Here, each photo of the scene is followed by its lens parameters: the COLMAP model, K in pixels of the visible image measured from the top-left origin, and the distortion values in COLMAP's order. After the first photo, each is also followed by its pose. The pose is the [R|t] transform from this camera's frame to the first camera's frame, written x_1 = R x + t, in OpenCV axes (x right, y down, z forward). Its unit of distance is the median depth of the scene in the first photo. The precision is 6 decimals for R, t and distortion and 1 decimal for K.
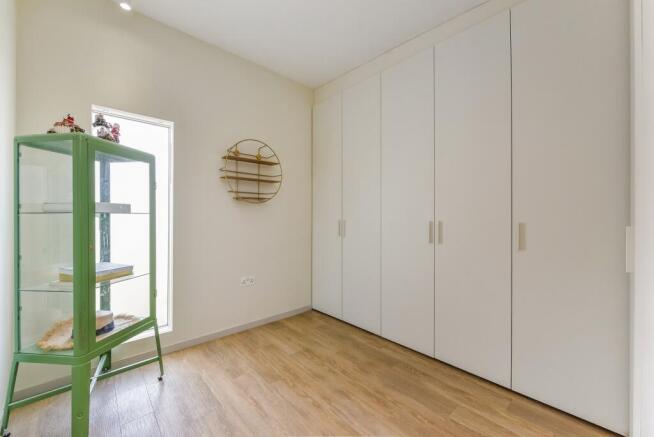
lens RADIAL K [[261.9, 0, 324.8], [0, 261.9, 216.7], [0, 0, 1]] dist [-0.001772, -0.002627]
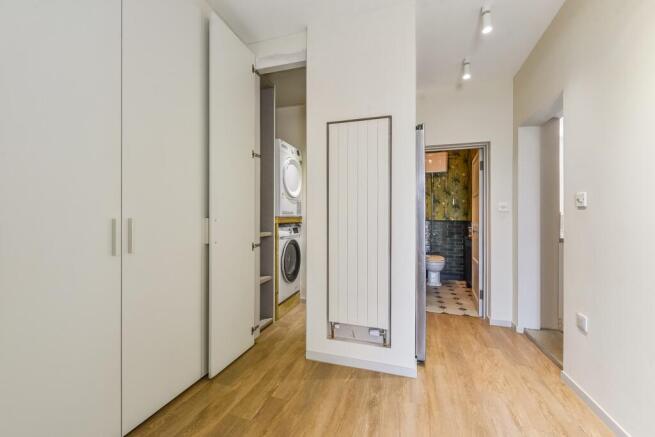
lens RADIAL K [[262.3, 0, 325.2], [0, 262.3, 215.1], [0, 0, 1]] dist [-0.001772, -0.002627]
pose [[-0.474891, -0.010906, 0.879977, -0.464931], [-0.003810, 0.999939, 0.010336, 0.000037], [-0.880036, 0.001556, -0.474904, 1.139809]]
